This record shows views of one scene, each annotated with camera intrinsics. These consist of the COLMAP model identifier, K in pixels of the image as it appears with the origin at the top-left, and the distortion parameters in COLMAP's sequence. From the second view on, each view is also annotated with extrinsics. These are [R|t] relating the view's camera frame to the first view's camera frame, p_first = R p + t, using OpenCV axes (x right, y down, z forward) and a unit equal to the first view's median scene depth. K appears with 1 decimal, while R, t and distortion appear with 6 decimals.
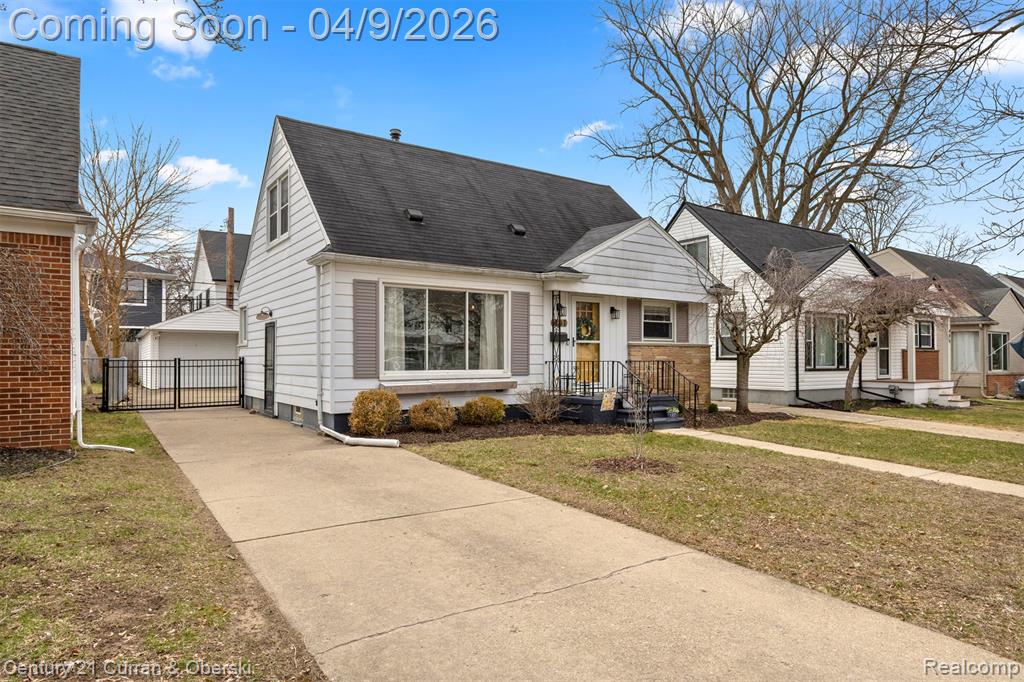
lens RADIAL K [[630.0, 0, 513.5], [0, 630.0, 362.0], [0, 0, 1]] dist [0.001298, 0.000113]
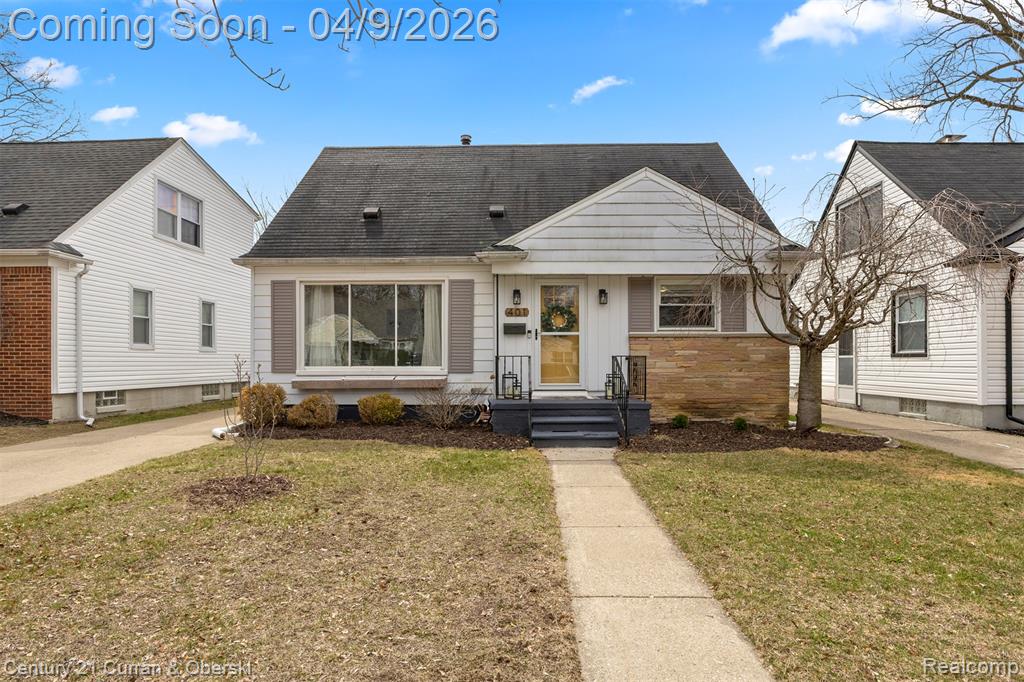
lens RADIAL K [[555.7, 0, 512.9], [0, 555.7, 368.3], [0, 0, 1]] dist [-0.021856, 0.001228]
pose [[0.807704, 0.004544, -0.589570, 0.481240], [-0.002064, 0.999986, 0.004880, 0.009627], [0.589584, -0.002725, 0.807702, 0.364798]]
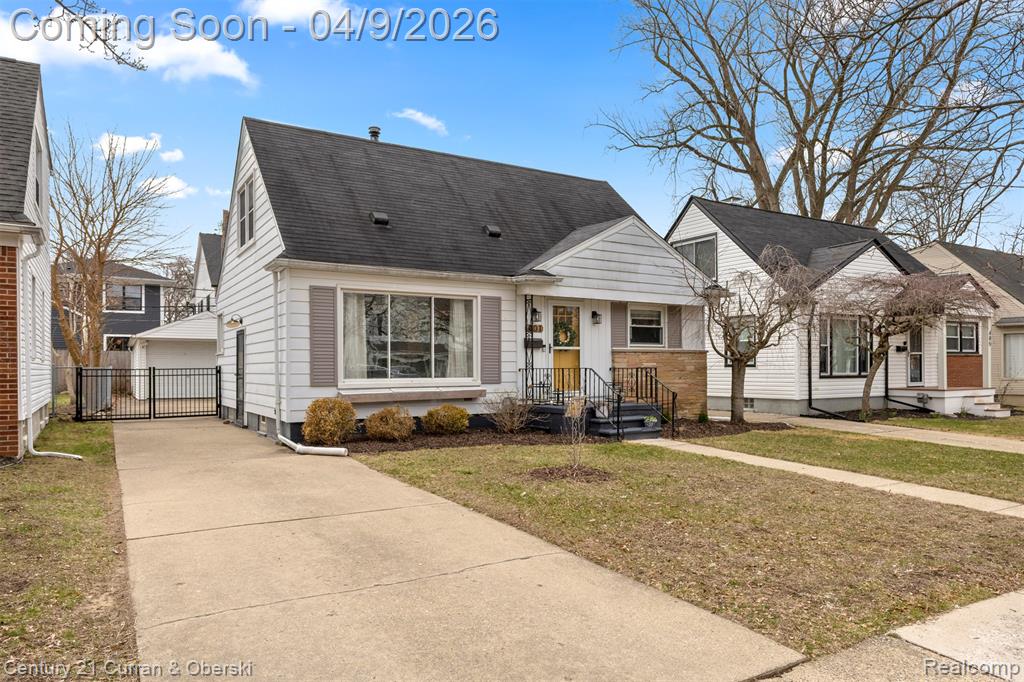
lens RADIAL K [[684.7, 0, 511.0], [0, 684.7, 377.7], [0, 0, 1]] dist [0.013283, 0.001361]
pose [[0.998394, -0.003815, -0.056531, 0.089869], [0.004370, 0.999944, 0.009687, 0.002312], [0.056491, -0.009919, 0.998354, -0.037486]]
